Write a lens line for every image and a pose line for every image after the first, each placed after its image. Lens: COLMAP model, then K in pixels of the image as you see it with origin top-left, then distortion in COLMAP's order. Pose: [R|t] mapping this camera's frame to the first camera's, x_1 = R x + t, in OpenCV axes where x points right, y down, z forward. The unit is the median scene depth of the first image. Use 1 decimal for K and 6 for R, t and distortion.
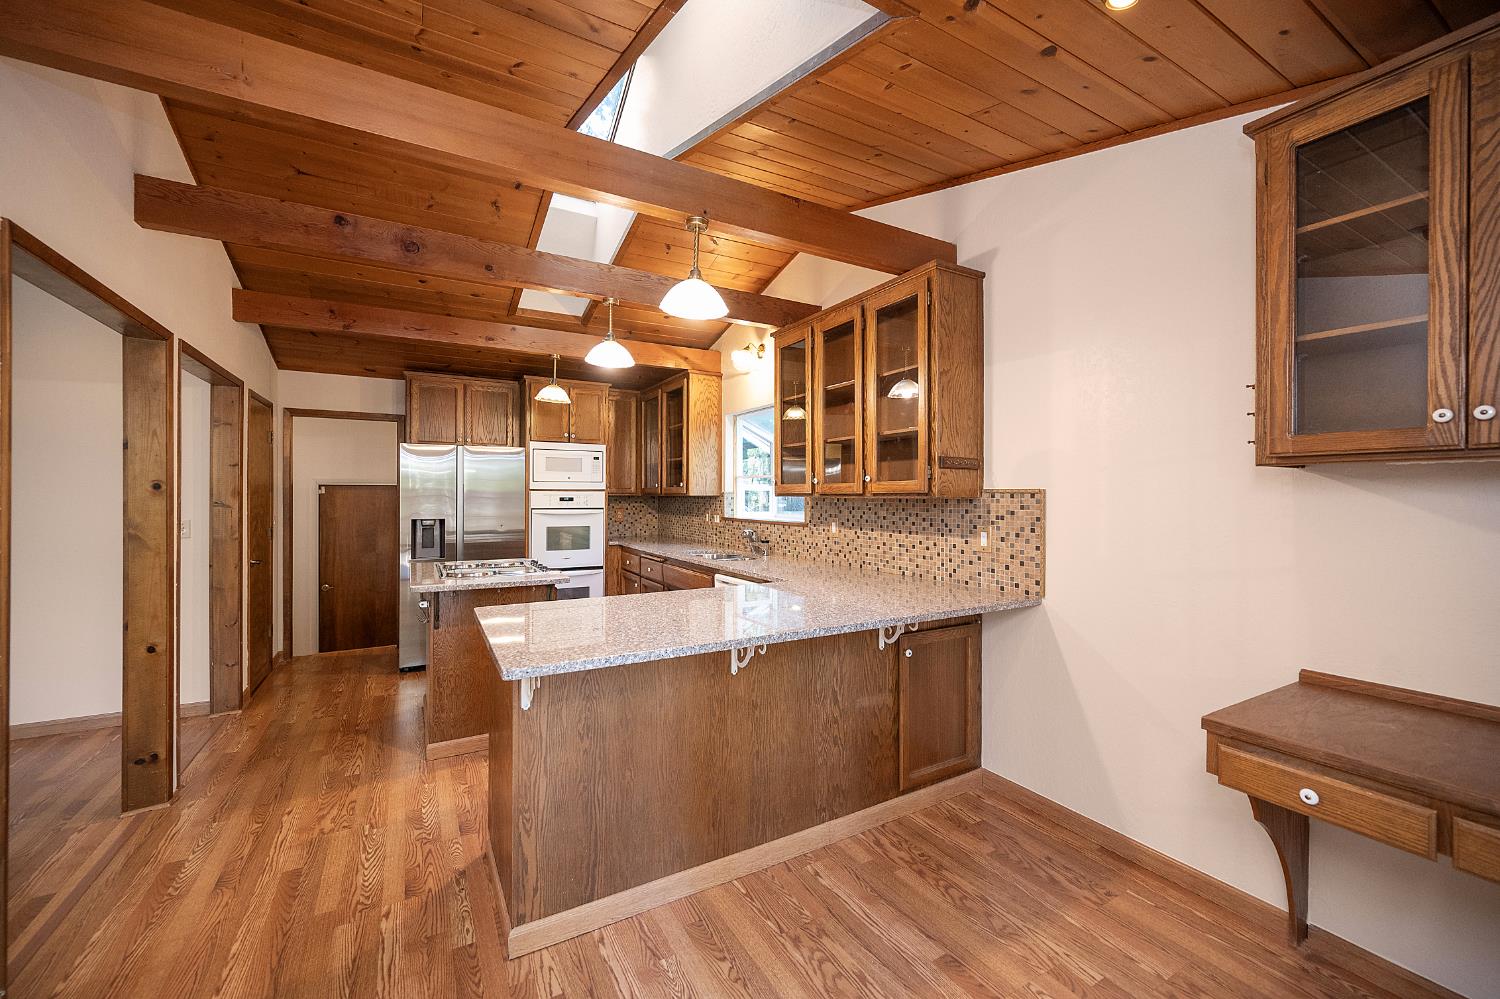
lens RADIAL K [[598.3, 0, 753.3], [0, 598.3, 494.7], [0, 0, 1]] dist [0.001930, 0.000330]
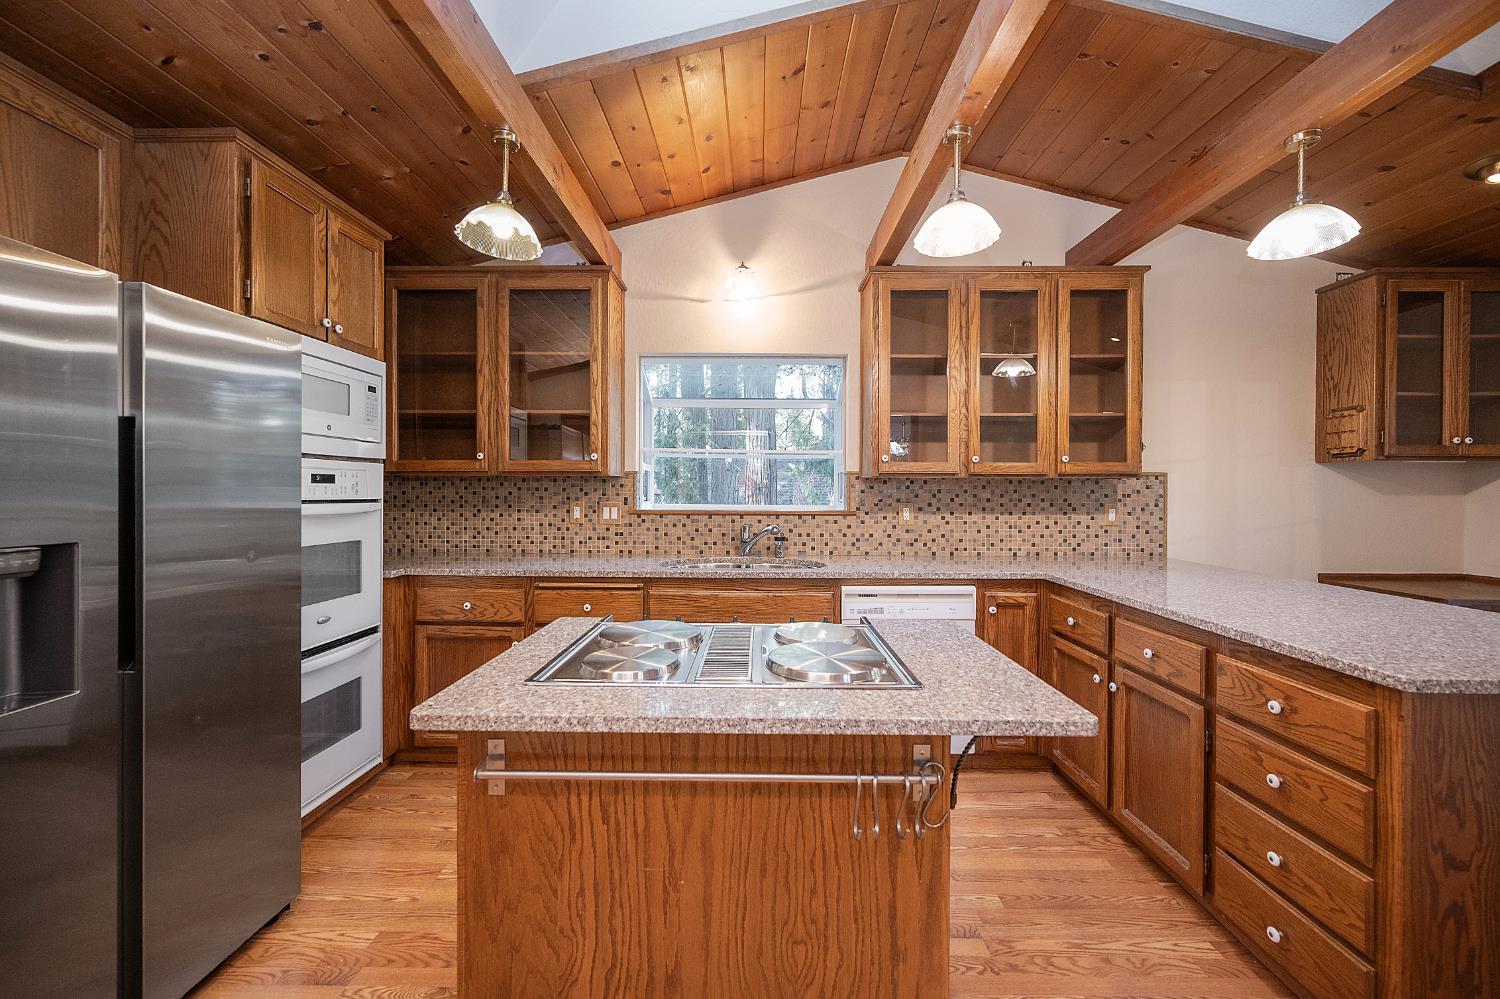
lens RADIAL K [[598.3, 0, 754.4], [0, 598.3, 494.9], [0, 0, 1]] dist [0.001930, 0.000330]
pose [[0.504510, -0.007598, 0.863373, -0.849542], [-0.003435, 0.999936, 0.010806, 0.021895], [-0.863399, -0.008417, 0.504451, 0.876779]]
